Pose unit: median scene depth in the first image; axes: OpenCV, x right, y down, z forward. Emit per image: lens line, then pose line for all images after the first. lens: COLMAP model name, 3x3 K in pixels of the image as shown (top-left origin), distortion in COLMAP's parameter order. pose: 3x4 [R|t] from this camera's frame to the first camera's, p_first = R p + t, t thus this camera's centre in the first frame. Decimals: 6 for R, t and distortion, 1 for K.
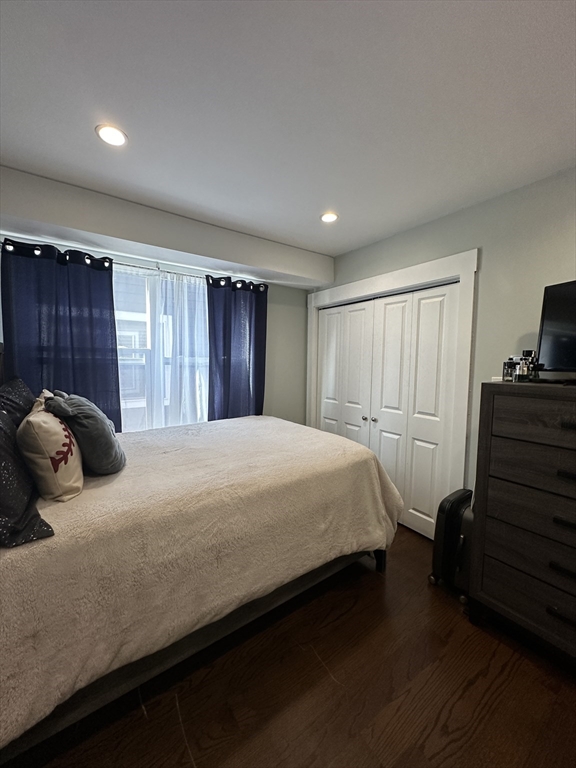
lens RADIAL K [[307.1, 0, 288.2], [0, 307.1, 383.0], [0, 0, 1]] dist [-0.001396, 0.000530]
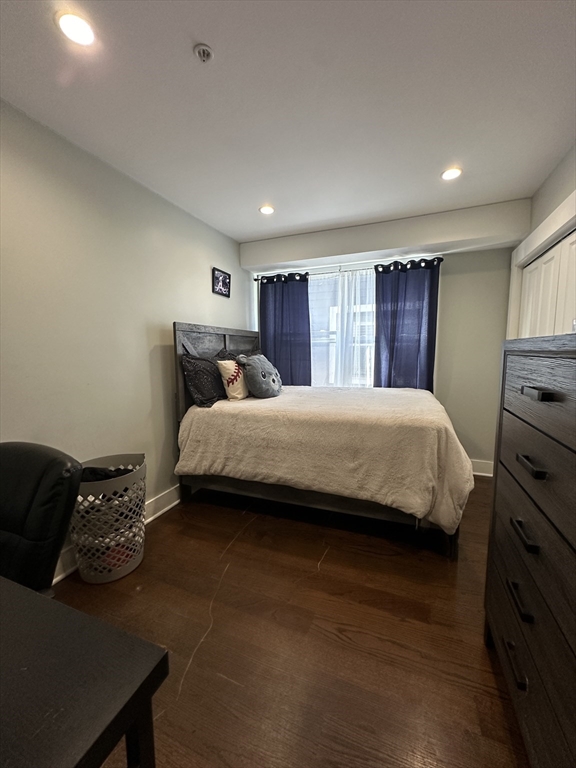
lens RADIAL K [[307.1, 0, 288.2], [0, 307.1, 383.0], [0, 0, 1]] dist [-0.001396, 0.000530]
pose [[0.543053, 0.073152, -0.836506, 0.643166], [-0.048902, 0.997262, 0.055463, 0.059689], [0.838273, 0.010787, 0.545143, 0.083108]]
